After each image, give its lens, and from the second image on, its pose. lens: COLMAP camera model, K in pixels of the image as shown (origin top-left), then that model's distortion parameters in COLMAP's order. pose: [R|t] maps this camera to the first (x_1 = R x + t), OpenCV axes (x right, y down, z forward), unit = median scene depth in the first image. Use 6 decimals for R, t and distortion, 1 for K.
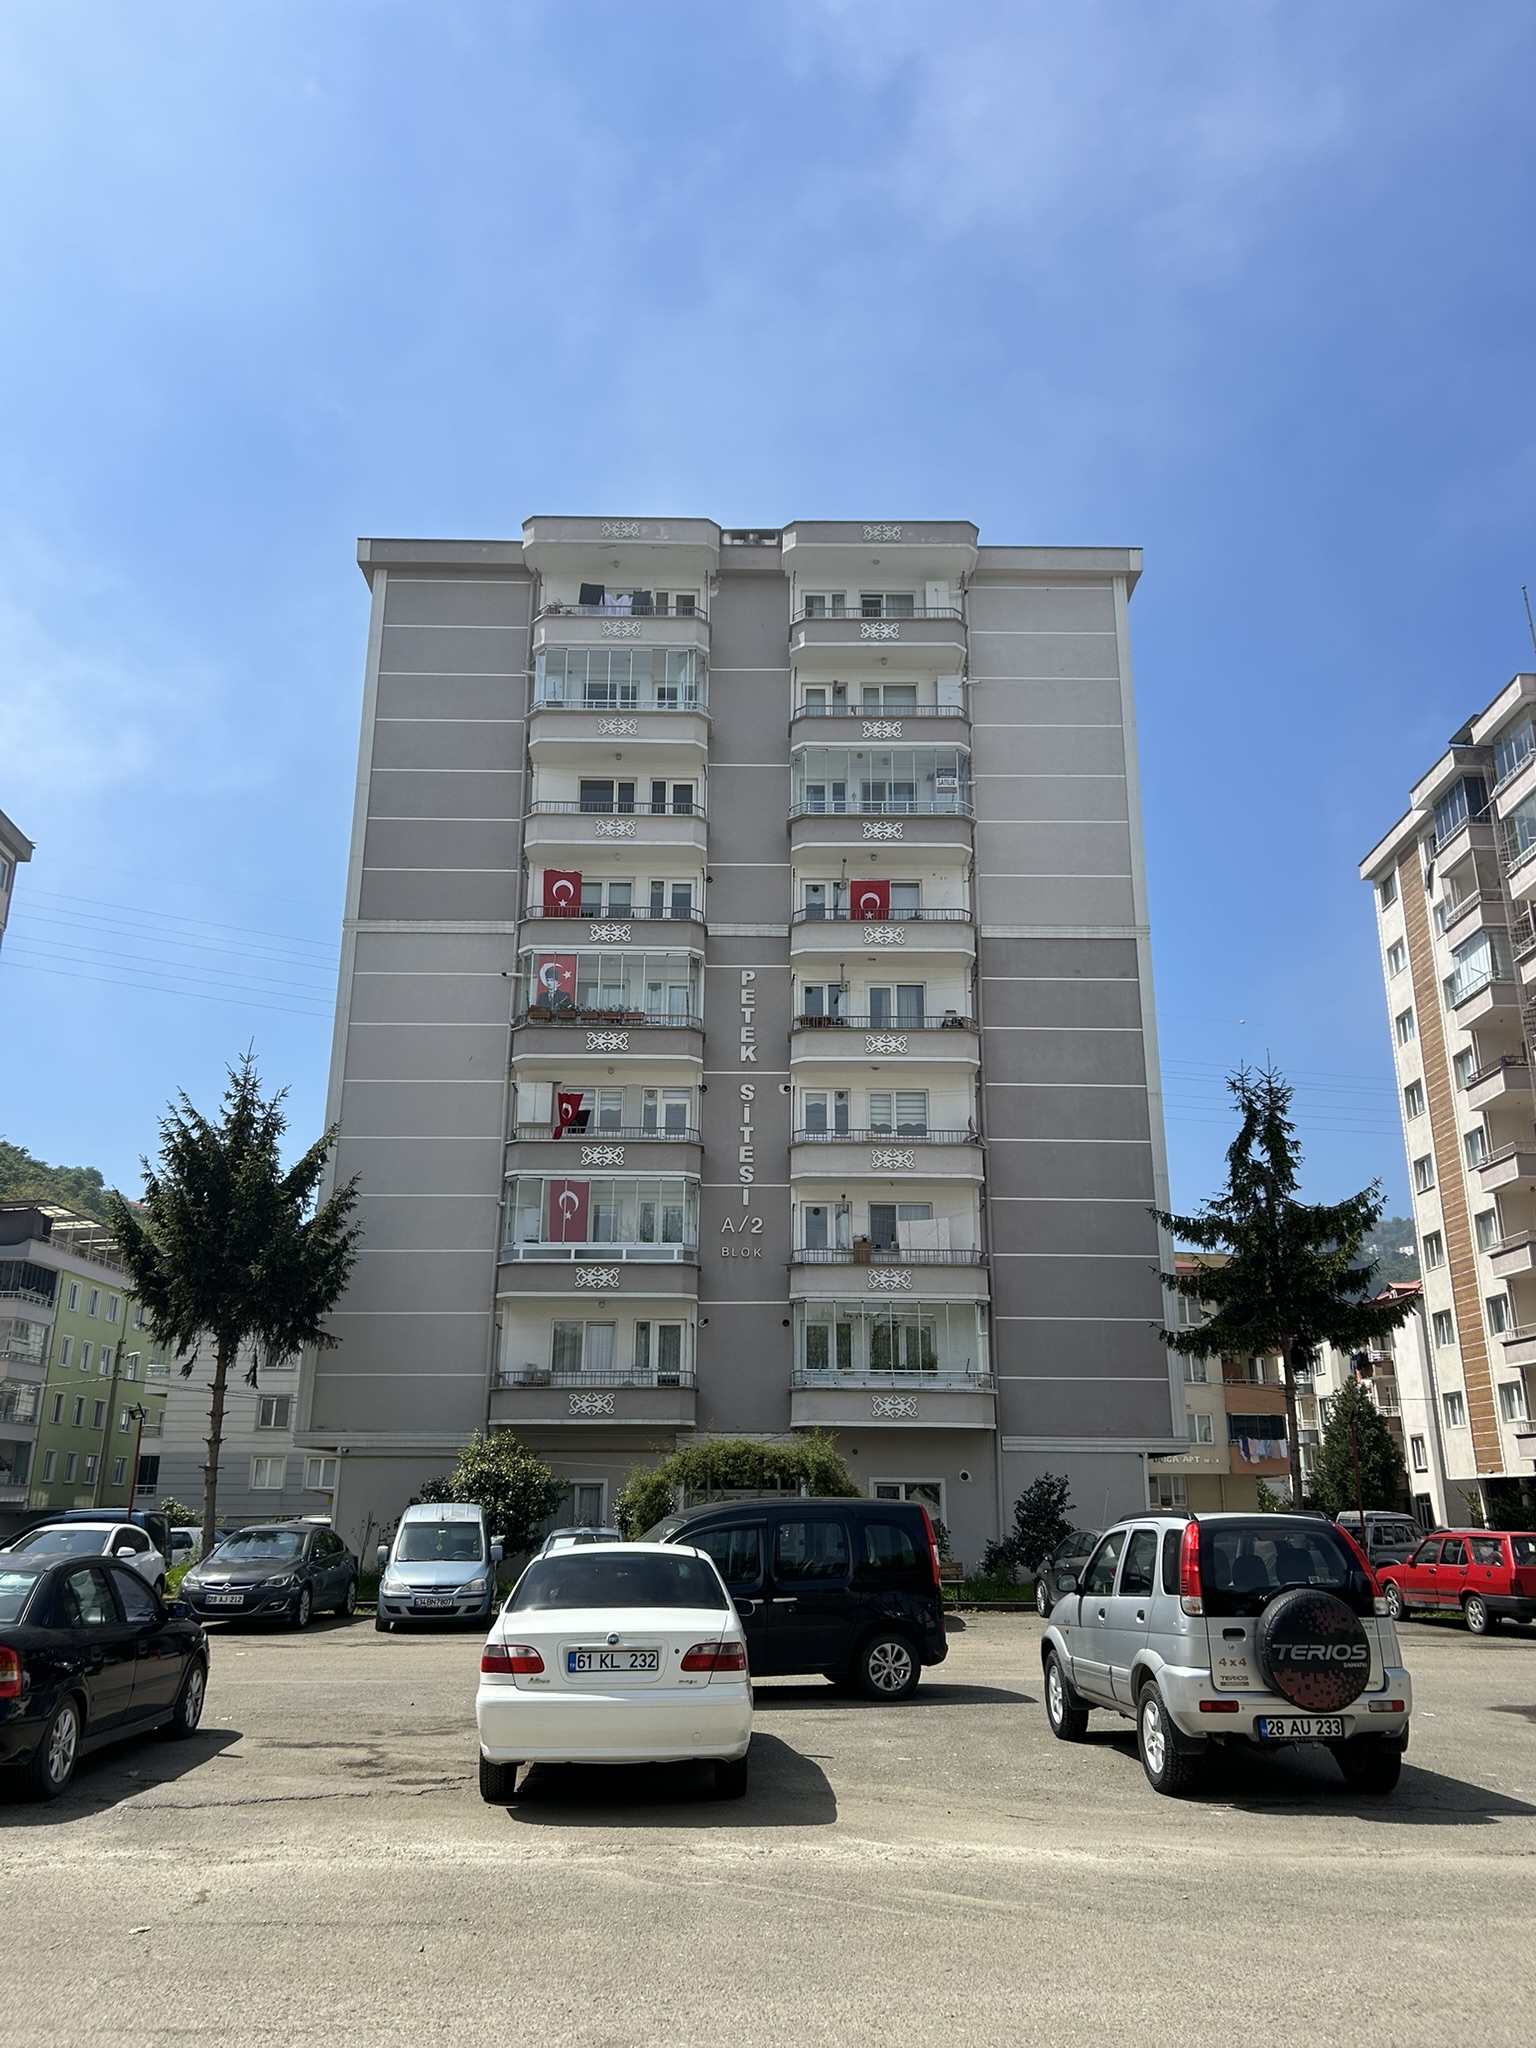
lens RADIAL K [[1536.6, 0, 752.0], [0, 1536.6, 1032.5], [0, 0, 1]] dist [0.124677, -0.309515]
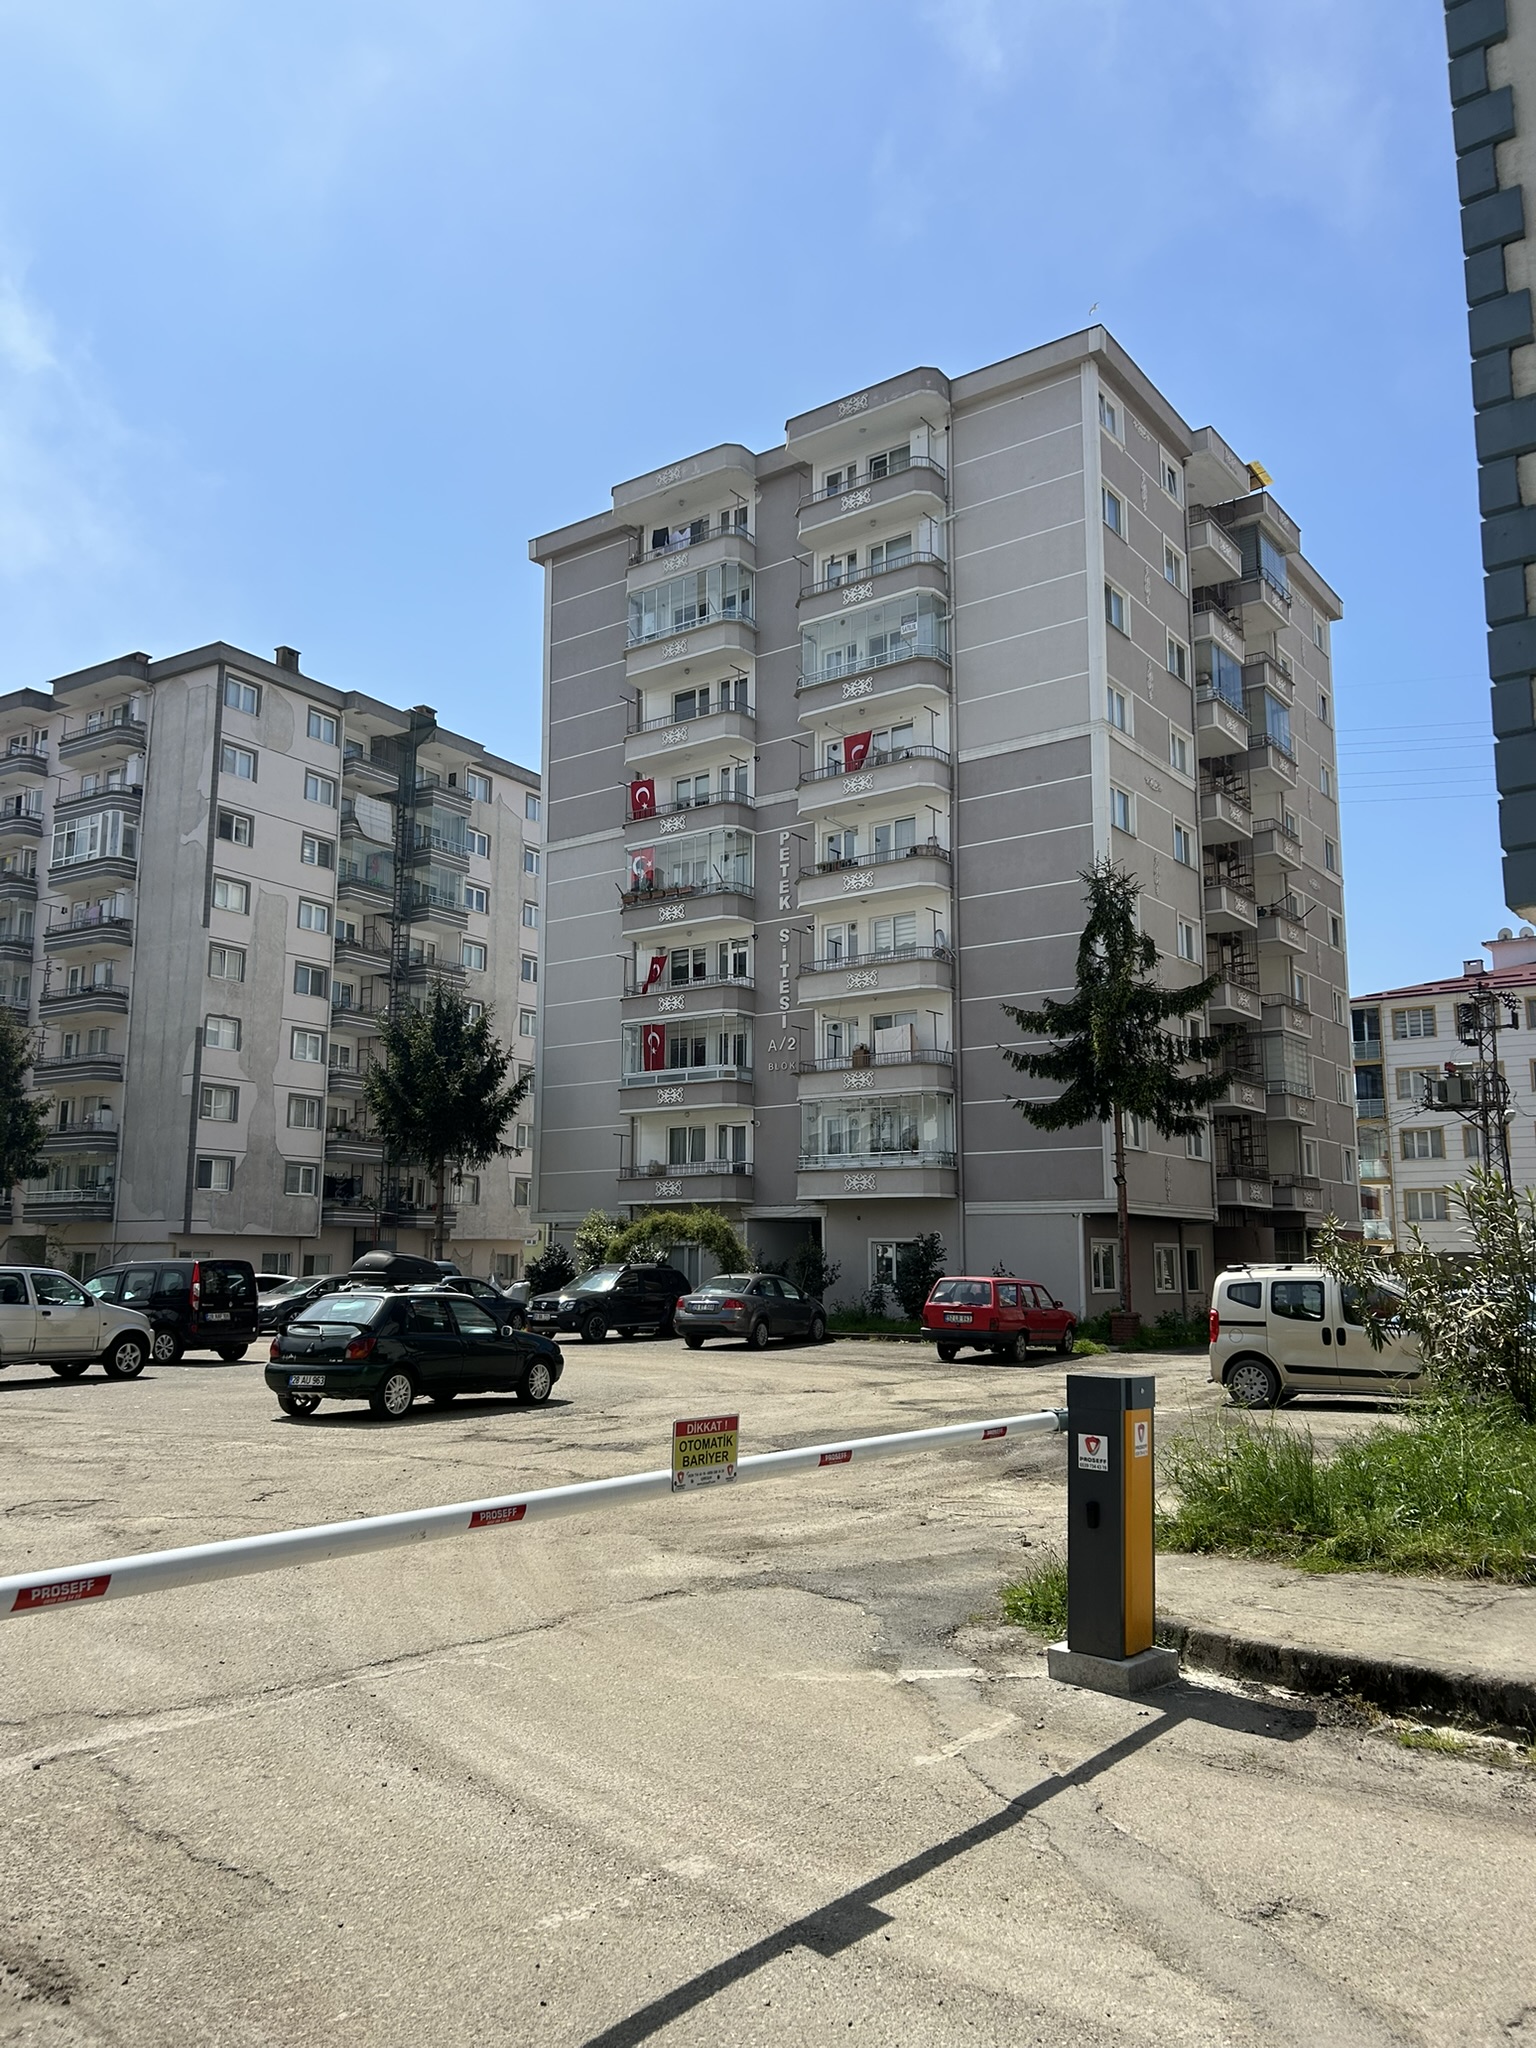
lens RADIAL K [[1536.6, 0, 752.0], [0, 1536.6, 1032.5], [0, 0, 1]] dist [0.124677, -0.309515]
pose [[0.802161, -0.094828, -0.589530, 0.694620], [0.181966, 0.979169, 0.090095, 0.000315], [0.568705, -0.179545, 0.802707, -0.003414]]
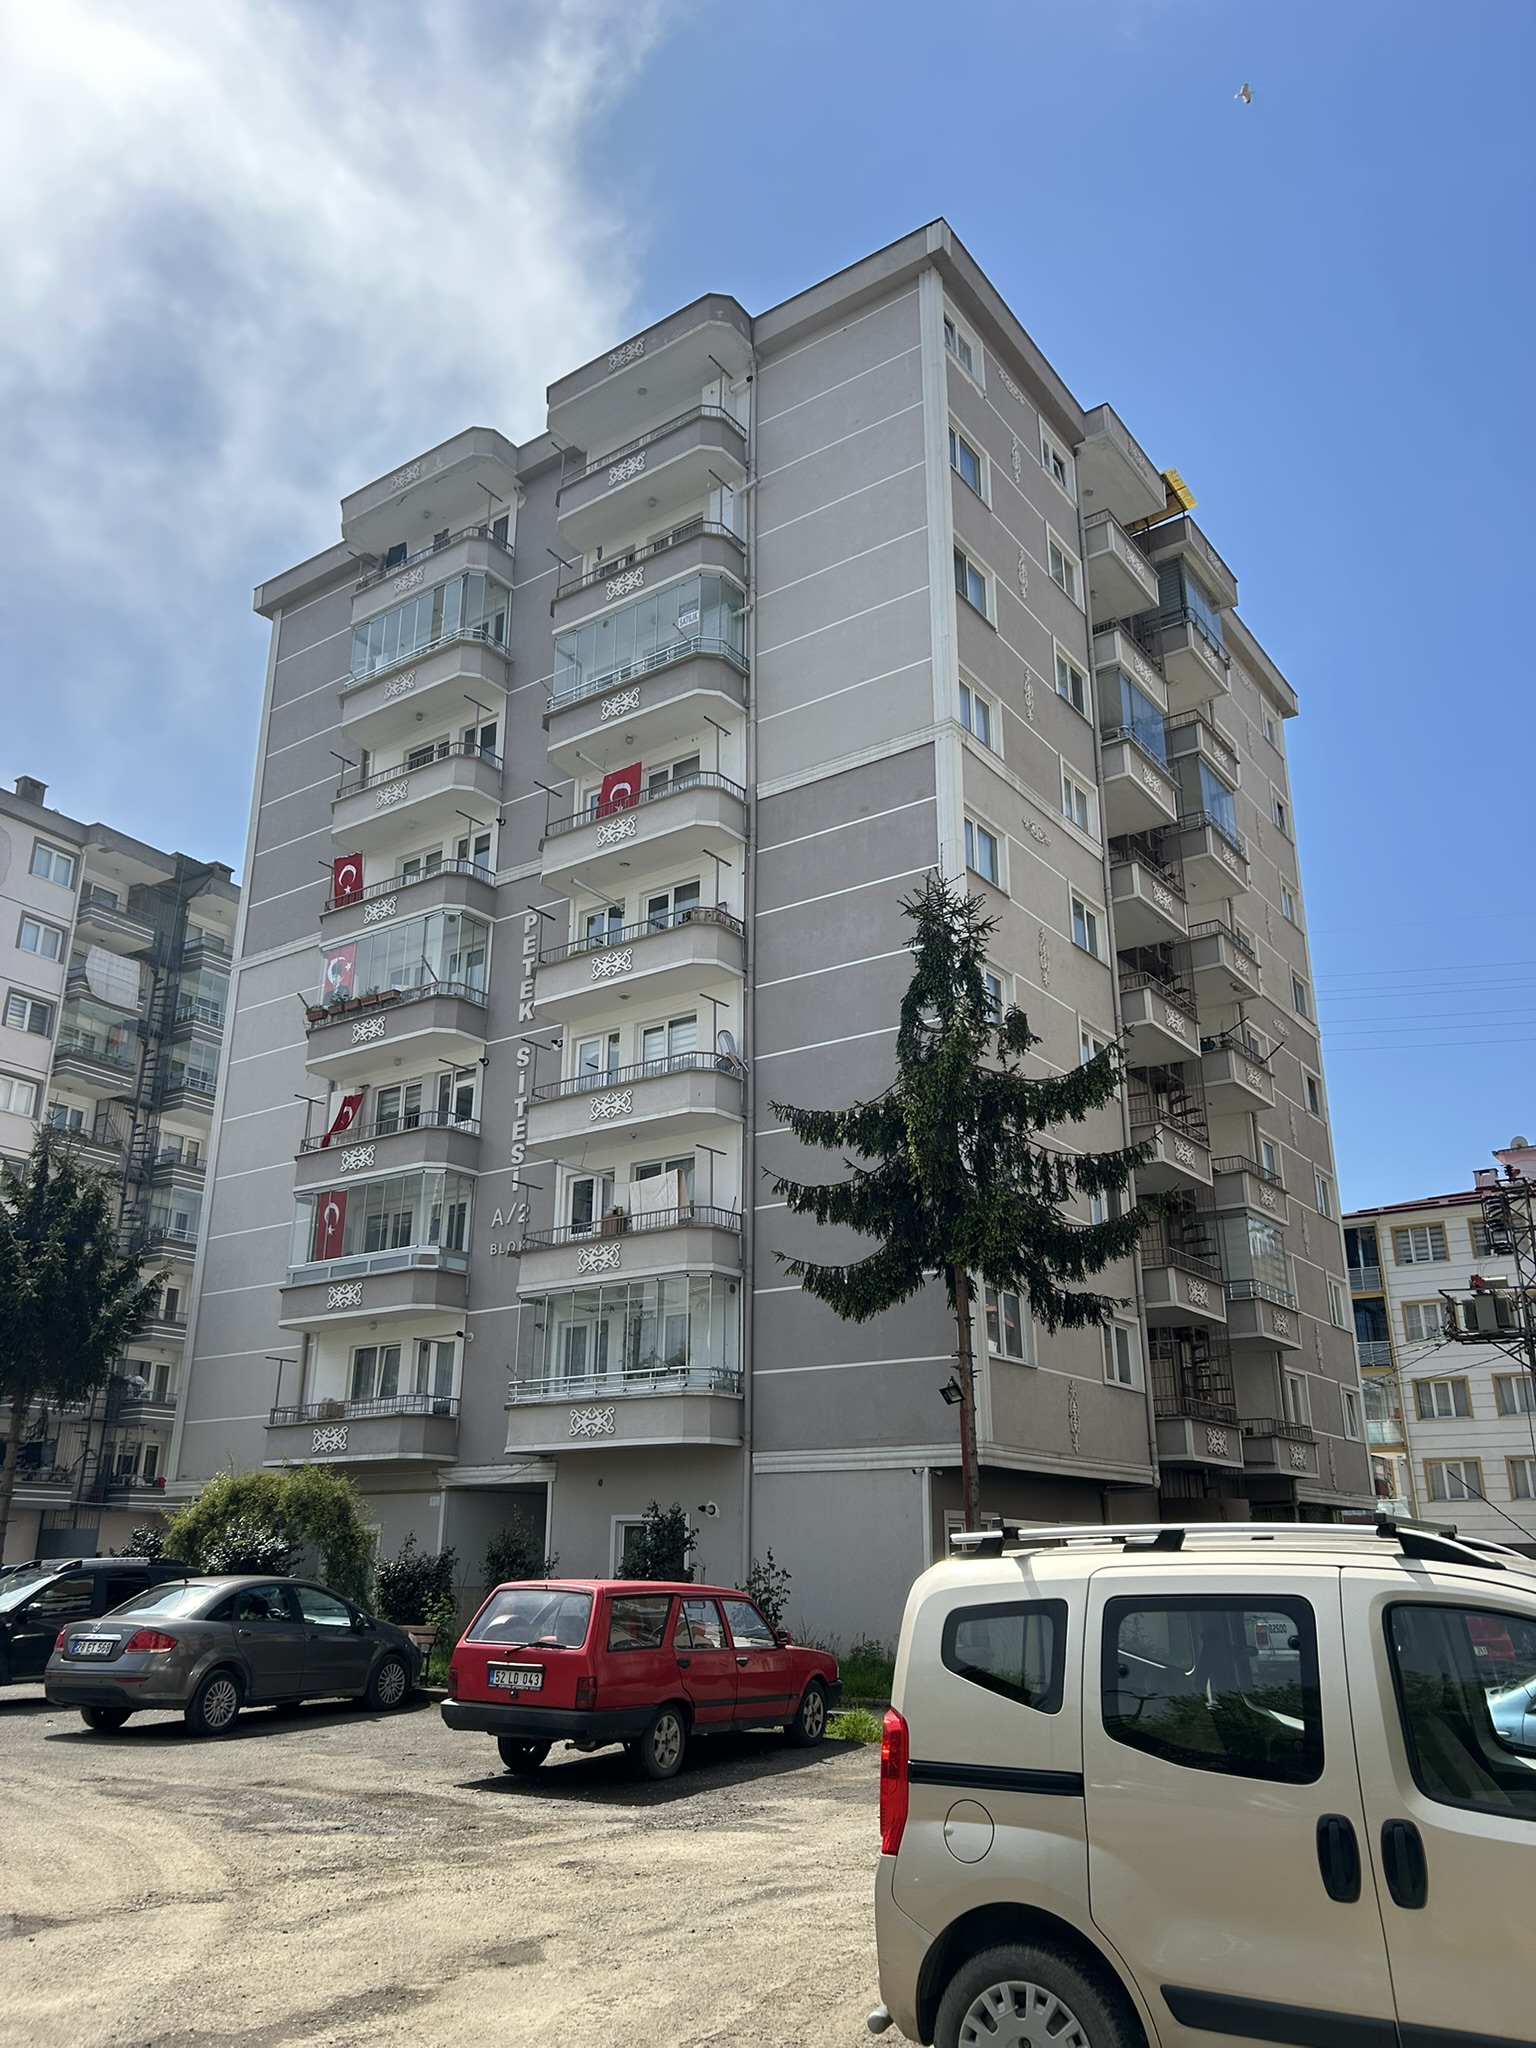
lens RADIAL K [[1542.6, 0, 762.8], [0, 1542.6, 1032.3], [0, 0, 1]] dist [0.049662, -0.059757]
pose [[0.812025, -0.195365, -0.549953, 0.575171], [0.178542, 0.980287, -0.084613, 0.121865], [0.555642, -0.029482, 0.830899, 0.381416]]
